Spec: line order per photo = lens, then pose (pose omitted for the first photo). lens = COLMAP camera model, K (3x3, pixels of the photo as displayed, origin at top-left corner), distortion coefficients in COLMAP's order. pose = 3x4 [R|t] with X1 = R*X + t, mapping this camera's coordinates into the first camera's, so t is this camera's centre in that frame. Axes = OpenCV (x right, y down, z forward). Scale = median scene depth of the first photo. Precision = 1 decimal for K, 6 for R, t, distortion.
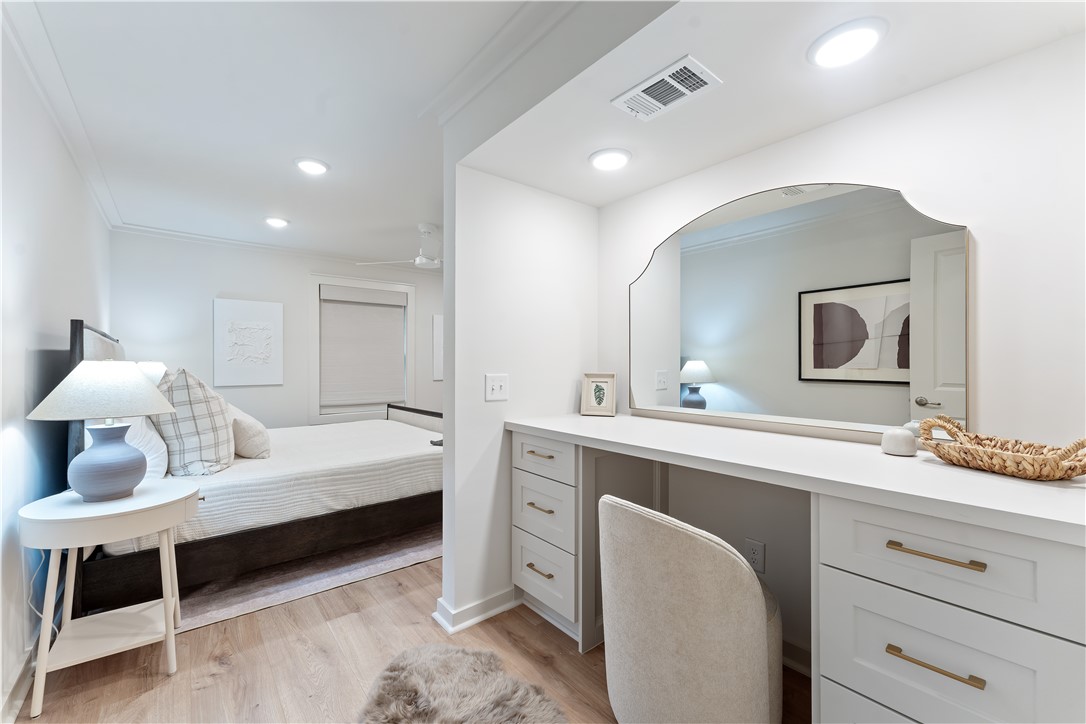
lens RADIAL K [[441.1, 0, 543.6], [0, 441.1, 364.2], [0, 0, 1]] dist [0.001675, 0.000027]
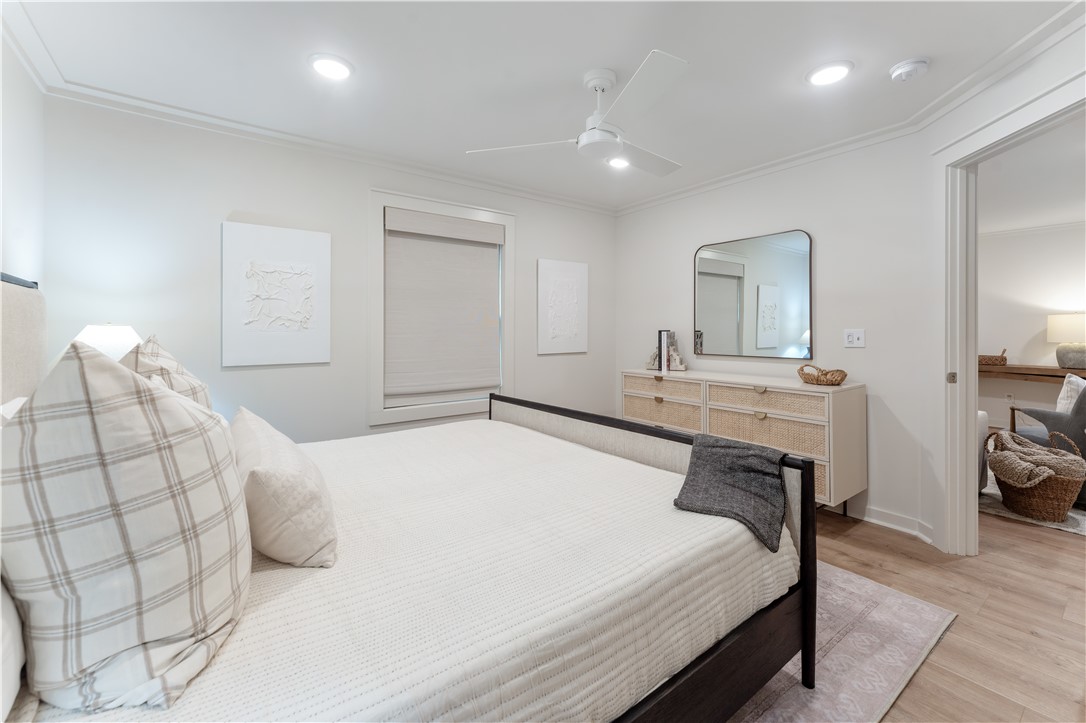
lens RADIAL K [[445.9, 0, 543.0], [0, 445.9, 331.9], [0, 0, 1]] dist [0.001353, -0.000272]
pose [[0.999089, 0.001378, -0.042647, -0.462475], [-0.001353, 0.999999, 0.000621, 0.002337], [0.042648, -0.000563, 0.999090, 0.668730]]
